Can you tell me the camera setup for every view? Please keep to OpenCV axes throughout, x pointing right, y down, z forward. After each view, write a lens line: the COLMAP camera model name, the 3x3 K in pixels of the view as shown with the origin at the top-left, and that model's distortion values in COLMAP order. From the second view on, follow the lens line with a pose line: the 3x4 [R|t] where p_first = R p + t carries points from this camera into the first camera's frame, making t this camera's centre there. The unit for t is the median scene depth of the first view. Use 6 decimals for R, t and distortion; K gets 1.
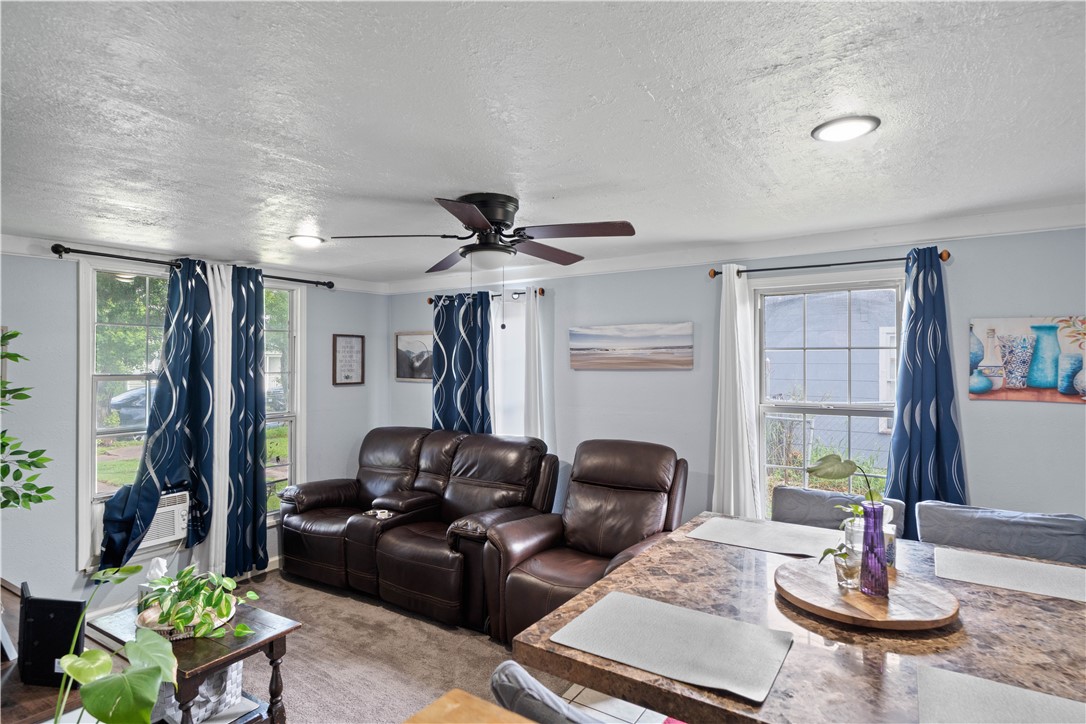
lens RADIAL K [[567.3, 0, 543.5], [0, 567.3, 356.1], [0, 0, 1]] dist [0.000148, 0.000117]
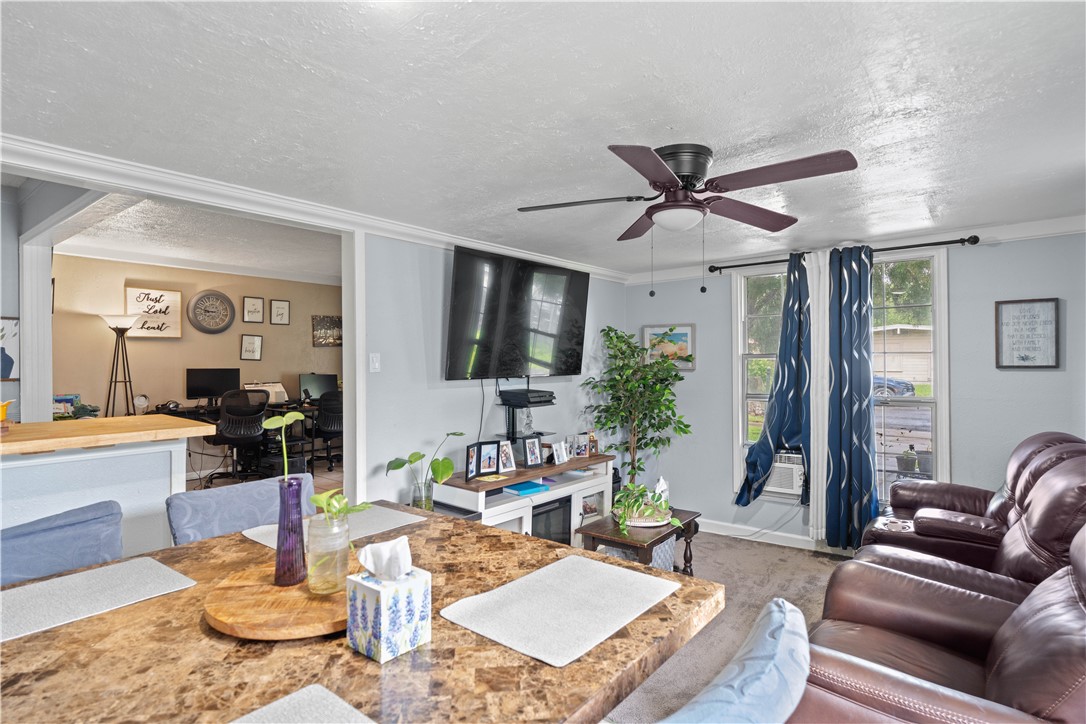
lens RADIAL K [[563.3, 0, 541.4], [0, 563.3, 364.1], [0, 0, 1]] dist [-0.002784, 0.000171]
pose [[-0.090255, 0.008624, -0.995881, 0.588197], [0.020344, 0.999770, 0.006814, 0.037154], [0.995711, -0.019645, -0.090410, 0.615822]]
